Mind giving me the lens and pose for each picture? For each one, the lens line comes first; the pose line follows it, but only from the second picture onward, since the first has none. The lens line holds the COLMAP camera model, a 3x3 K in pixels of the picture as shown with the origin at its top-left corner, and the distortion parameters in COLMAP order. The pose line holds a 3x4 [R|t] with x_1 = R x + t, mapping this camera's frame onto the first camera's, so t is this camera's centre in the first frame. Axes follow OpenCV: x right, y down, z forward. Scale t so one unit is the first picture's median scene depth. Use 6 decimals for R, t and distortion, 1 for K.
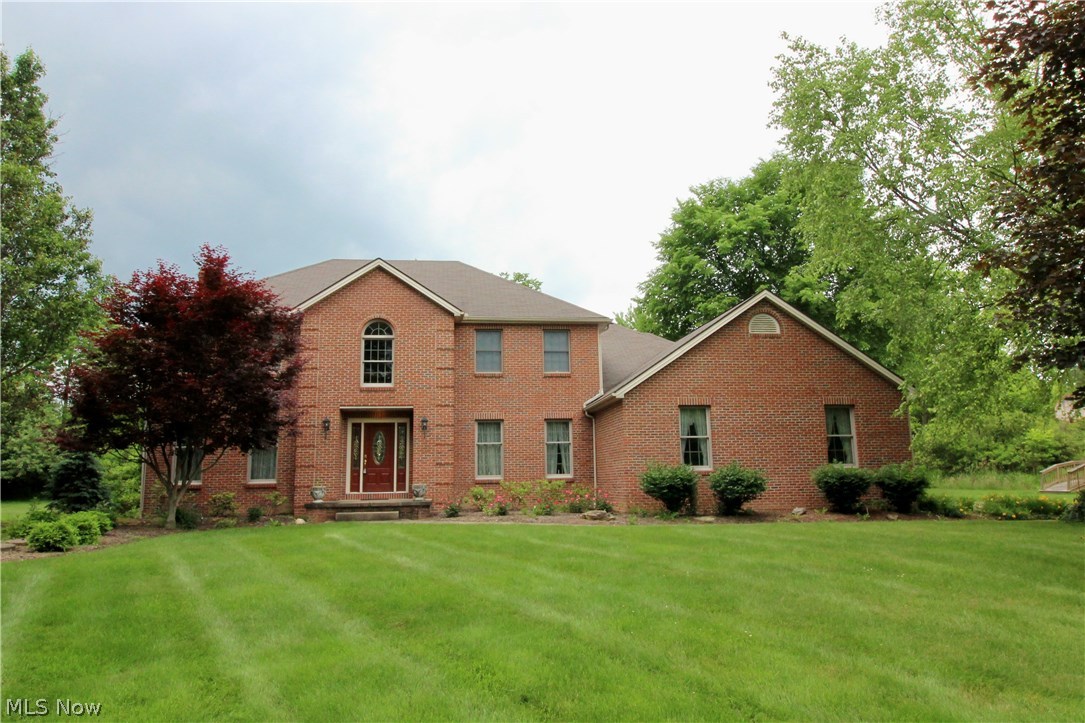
lens RADIAL K [[657.7, 0, 497.4], [0, 657.7, 358.1], [0, 0, 1]] dist [-0.001338, 0.004295]
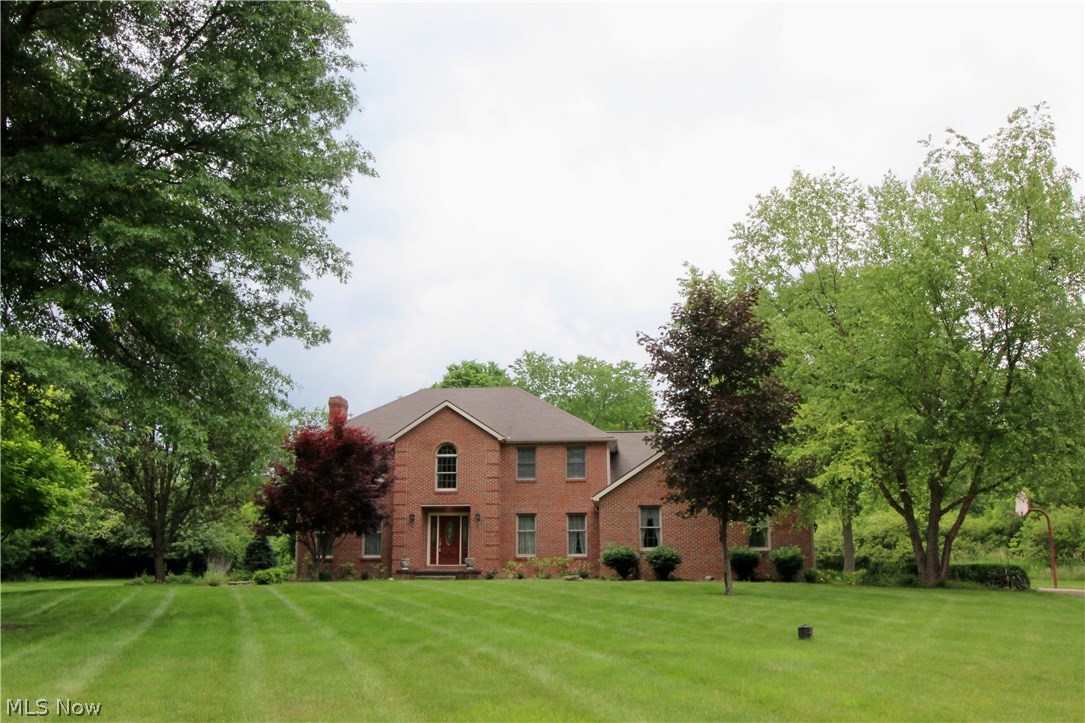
lens RADIAL K [[1072.5, 0, 542.5], [0, 1072.5, 361.5], [0, 0, 1]] dist [0.001047, -0.009326]
pose [[0.976025, -0.028696, -0.215756, 0.532627], [0.023172, 0.999337, -0.028090, -0.167307], [0.216419, 0.022417, 0.976043, -1.238225]]
